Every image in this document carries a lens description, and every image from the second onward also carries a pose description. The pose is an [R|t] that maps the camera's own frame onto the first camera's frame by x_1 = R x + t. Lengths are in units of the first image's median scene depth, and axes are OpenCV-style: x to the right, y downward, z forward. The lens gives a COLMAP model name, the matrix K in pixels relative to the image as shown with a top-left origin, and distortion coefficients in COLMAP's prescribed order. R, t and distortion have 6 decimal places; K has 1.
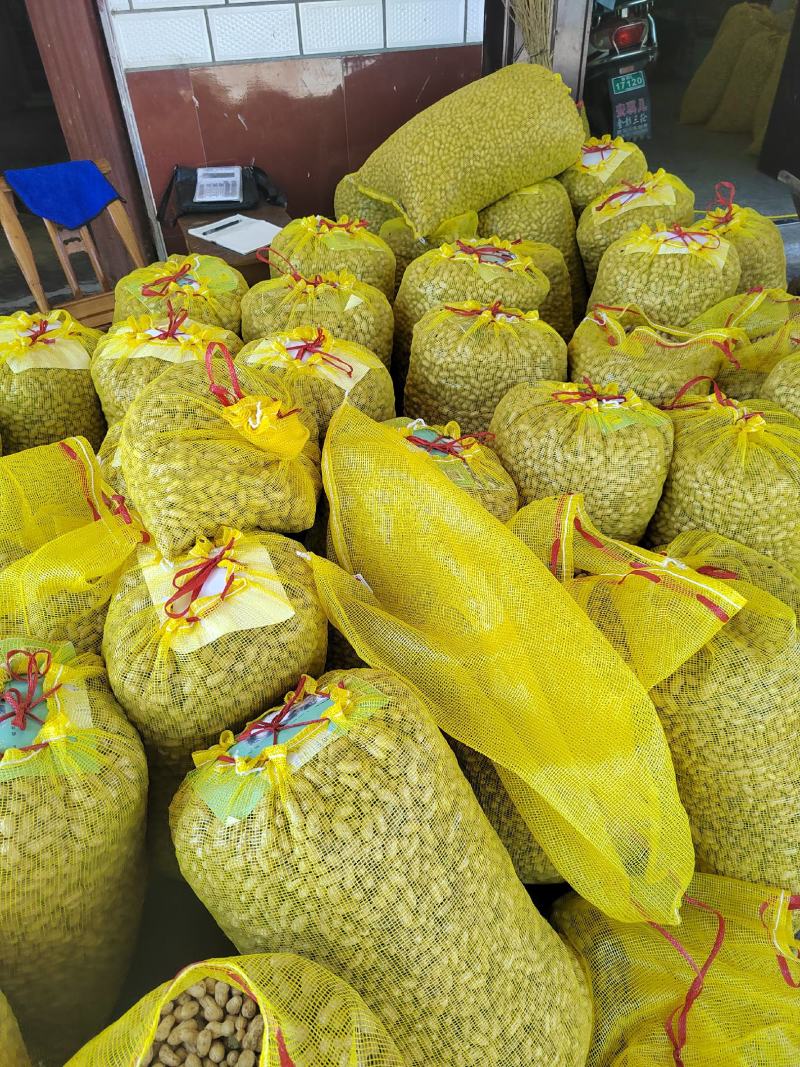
lens RADIAL K [[766.5, 0, 399.5], [0, 766.5, 535.1], [0, 0, 1]] dist [-0.003499, -0.000927]
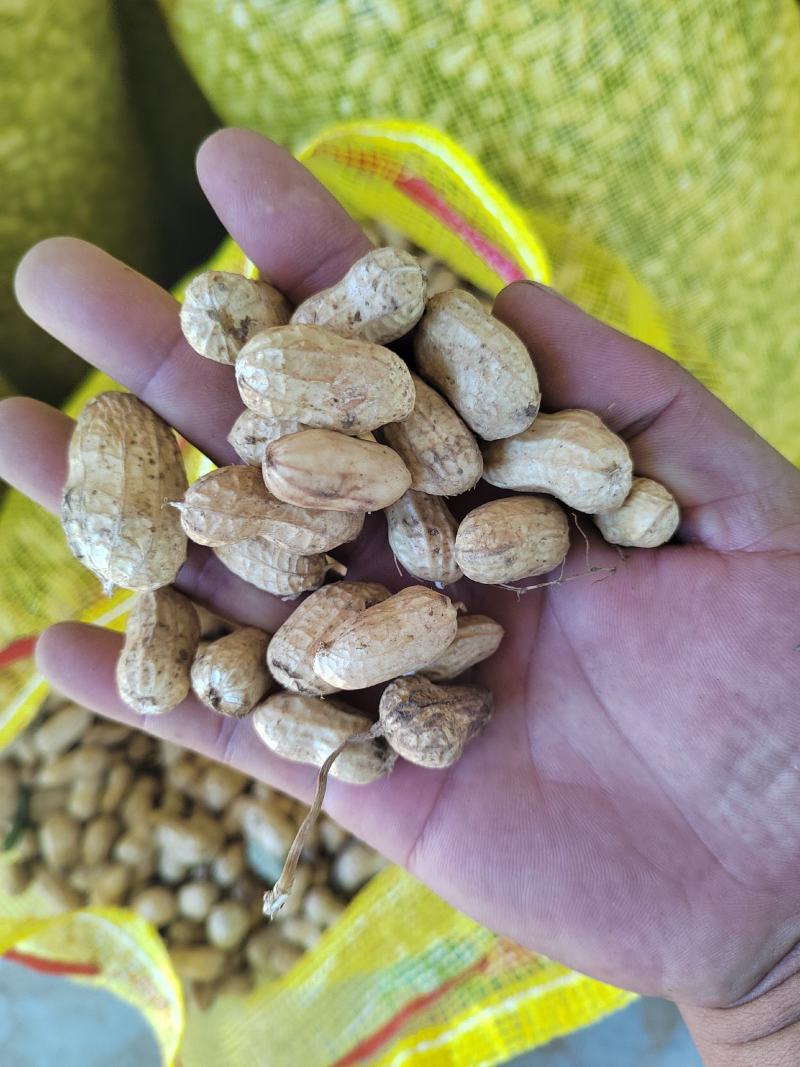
lens RADIAL K [[766.5, 0, 400.1], [0, 766.5, 533.6], [0, 0, 1]] dist [-0.003499, -0.000927]
pose [[0.999546, -0.029253, -0.007200, -0.175733], [0.026984, 0.763087, 0.645733, 0.370082], [-0.013396, -0.645634, 0.763530, 0.452775]]
